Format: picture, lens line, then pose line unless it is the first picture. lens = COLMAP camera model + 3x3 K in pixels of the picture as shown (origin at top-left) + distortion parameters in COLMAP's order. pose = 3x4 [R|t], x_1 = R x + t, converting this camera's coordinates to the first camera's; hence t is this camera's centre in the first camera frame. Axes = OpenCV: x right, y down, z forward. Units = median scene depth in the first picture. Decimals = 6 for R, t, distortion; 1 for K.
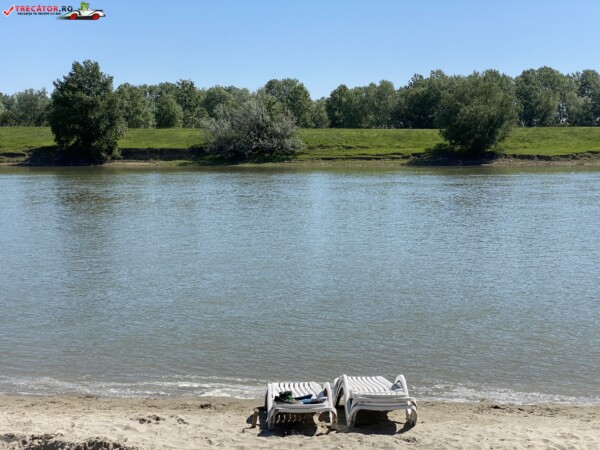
lens RADIAL K [[887.0, 0, 289.3], [0, 887.0, 196.7], [0, 0, 1]] dist [0.090548, 0.000000]
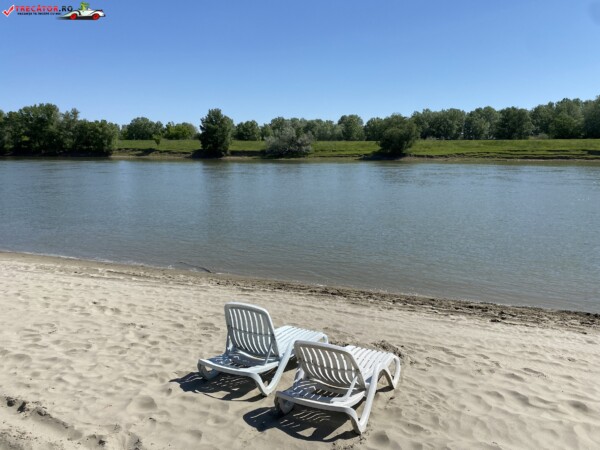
lens RADIAL K [[451.2, 0, 294.4], [0, 451.2, 224.8], [0, 0, 1]] dist [0.036699, -0.042493]
pose [[0.971235, 0.043184, -0.234176, 0.226718], [-0.017259, 0.993598, 0.111645, -0.001170], [0.237498, -0.104392, 0.965762, -0.028983]]
